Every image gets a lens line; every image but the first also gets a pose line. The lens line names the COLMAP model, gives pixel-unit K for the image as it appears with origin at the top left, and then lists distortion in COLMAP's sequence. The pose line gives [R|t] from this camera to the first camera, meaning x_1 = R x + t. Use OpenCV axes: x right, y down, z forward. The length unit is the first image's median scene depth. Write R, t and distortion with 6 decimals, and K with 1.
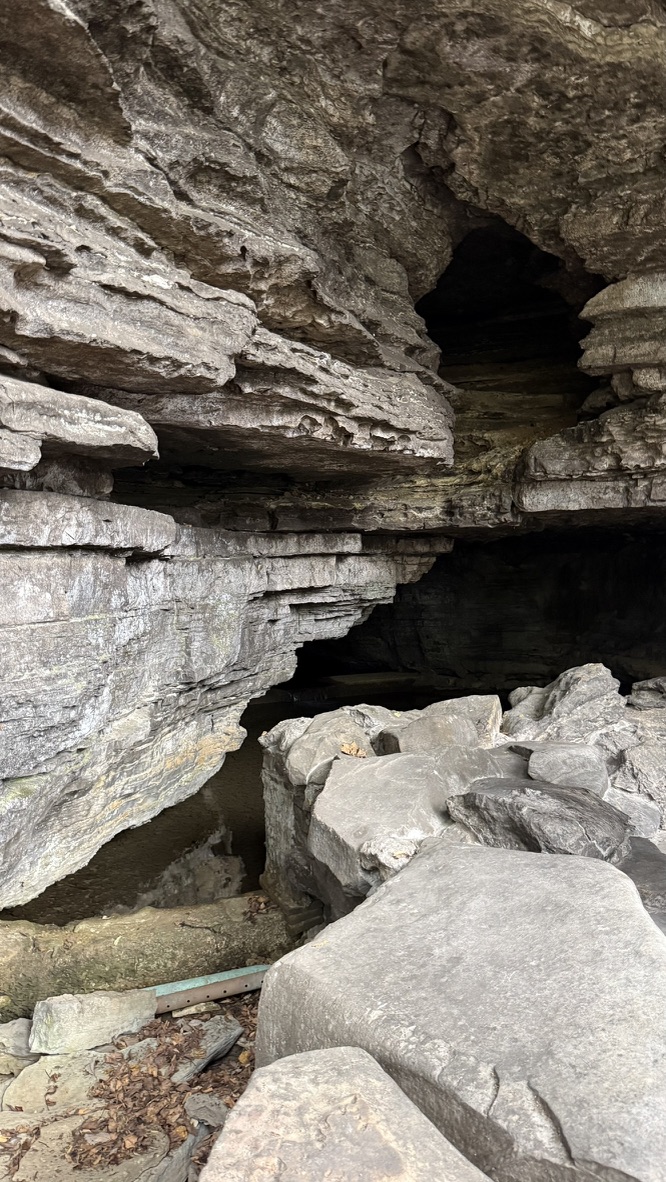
lens RADIAL K [[835.5, 0, 308.4], [0, 835.5, 592.0], [0, 0, 1]] dist [0.067436, -0.117465]
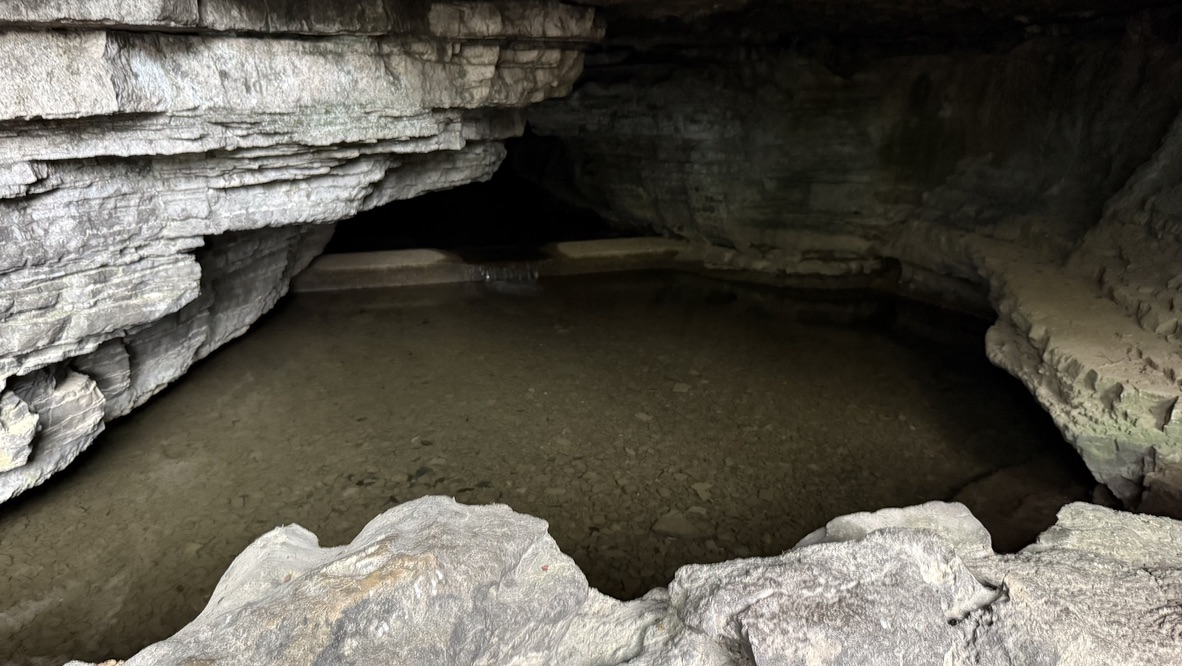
lens RADIAL K [[835.5, 0, 595.3], [0, 835.5, 356.6], [0, 0, 1]] dist [0.067436, -0.117465]
pose [[0.990874, 0.045397, -0.126914, 0.304387], [-0.008075, 0.959879, 0.280299, -0.010511], [0.134546, -0.276716, 0.951486, 0.619136]]
